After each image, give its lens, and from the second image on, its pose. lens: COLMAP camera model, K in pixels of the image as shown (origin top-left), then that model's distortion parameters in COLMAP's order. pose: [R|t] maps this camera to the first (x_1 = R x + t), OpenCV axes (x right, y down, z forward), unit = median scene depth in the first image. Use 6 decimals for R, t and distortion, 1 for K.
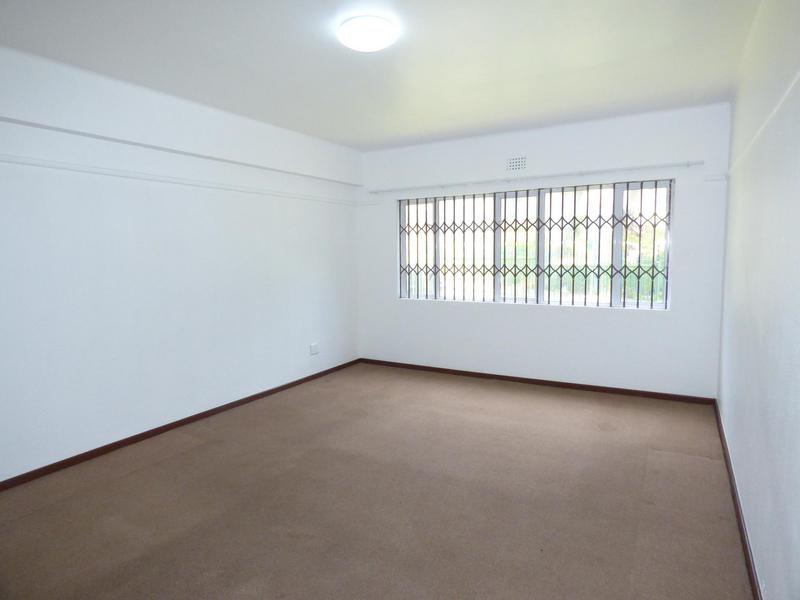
lens RADIAL K [[555.5, 0, 403.0], [0, 555.5, 302.2], [0, 0, 1]] dist [0.002586, -0.001712]
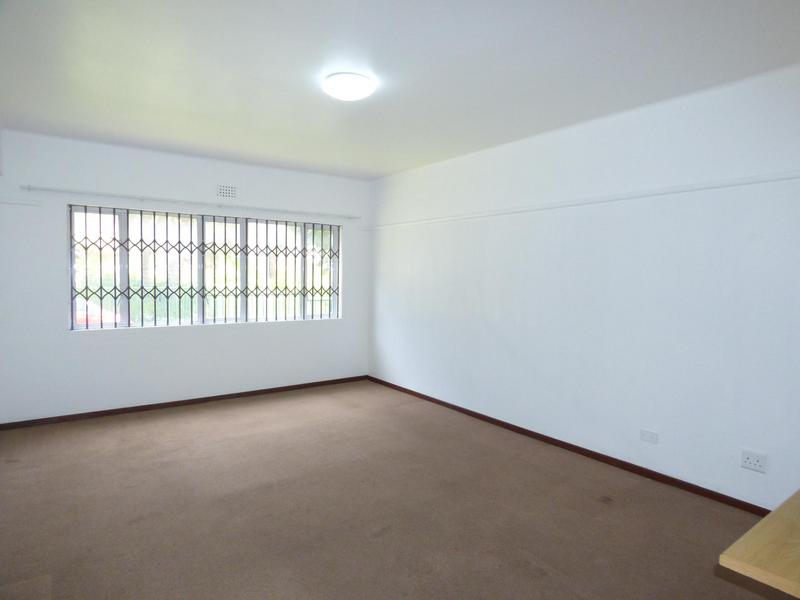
lens RADIAL K [[482.0, 0, 403.0], [0, 482.0, 297.8], [0, 0, 1]] dist [-0.009317, -0.000099]
pose [[0.355396, -0.025465, 0.934369, -0.538521], [0.065541, 0.997847, 0.002266, -0.026605], [-0.932415, 0.060434, 0.356300, 0.370080]]
